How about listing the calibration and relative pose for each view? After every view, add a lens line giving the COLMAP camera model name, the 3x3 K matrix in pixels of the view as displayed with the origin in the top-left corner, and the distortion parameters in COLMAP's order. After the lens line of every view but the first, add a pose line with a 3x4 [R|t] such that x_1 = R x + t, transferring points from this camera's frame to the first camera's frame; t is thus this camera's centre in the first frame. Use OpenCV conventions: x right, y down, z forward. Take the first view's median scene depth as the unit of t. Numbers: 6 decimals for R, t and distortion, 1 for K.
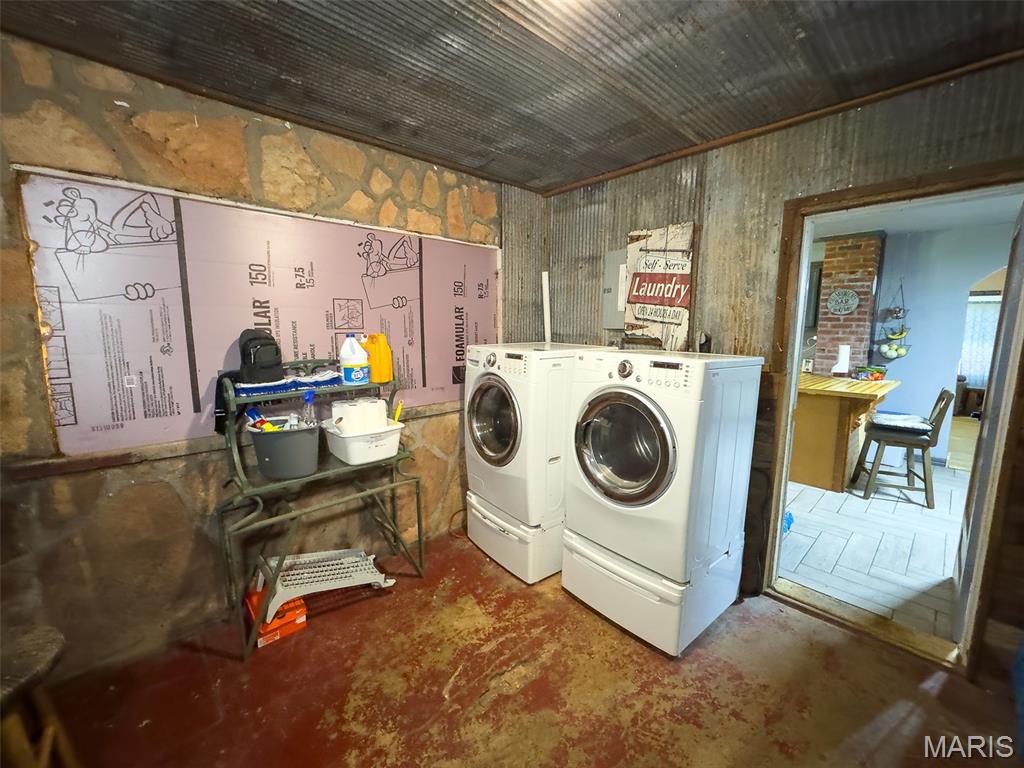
lens RADIAL K [[420.1, 0, 509.4], [0, 420.1, 379.4], [0, 0, 1]] dist [-0.000147, 0.000093]
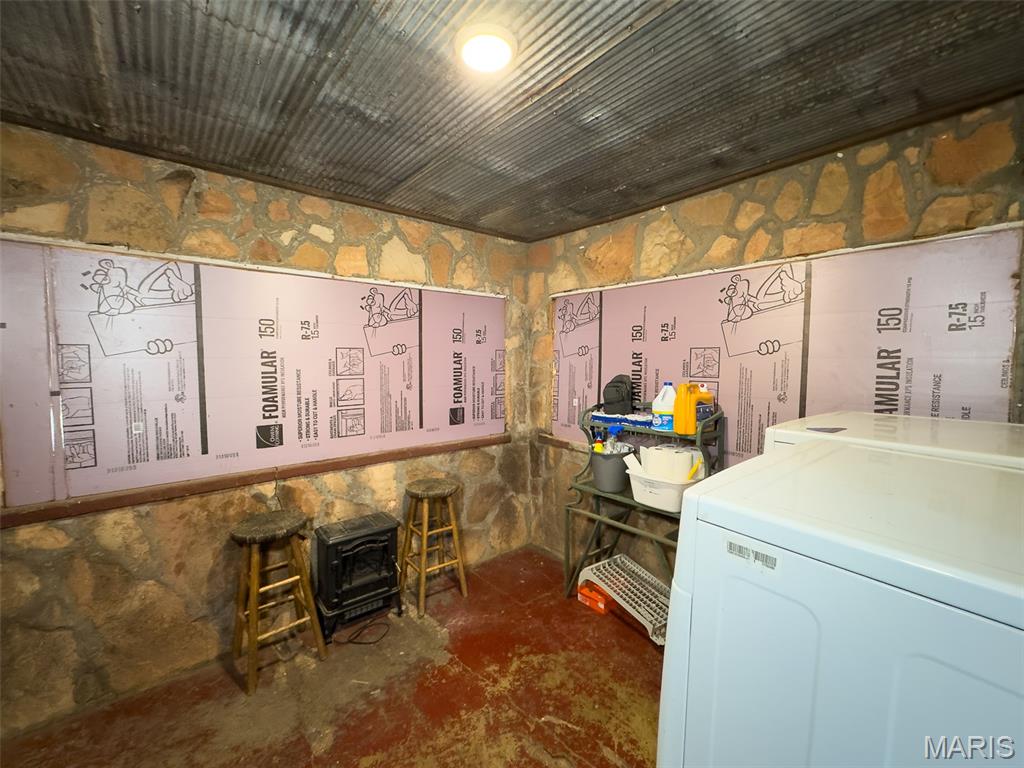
lens RADIAL K [[406.4, 0, 516.1], [0, 406.4, 390.4], [0, 0, 1]] dist [0.000122, -0.000276]
pose [[-0.026523, 0.057735, -0.997980, 0.718177], [-0.152395, 0.986428, 0.061117, -0.099310], [0.987964, 0.153708, -0.017364, 0.715510]]
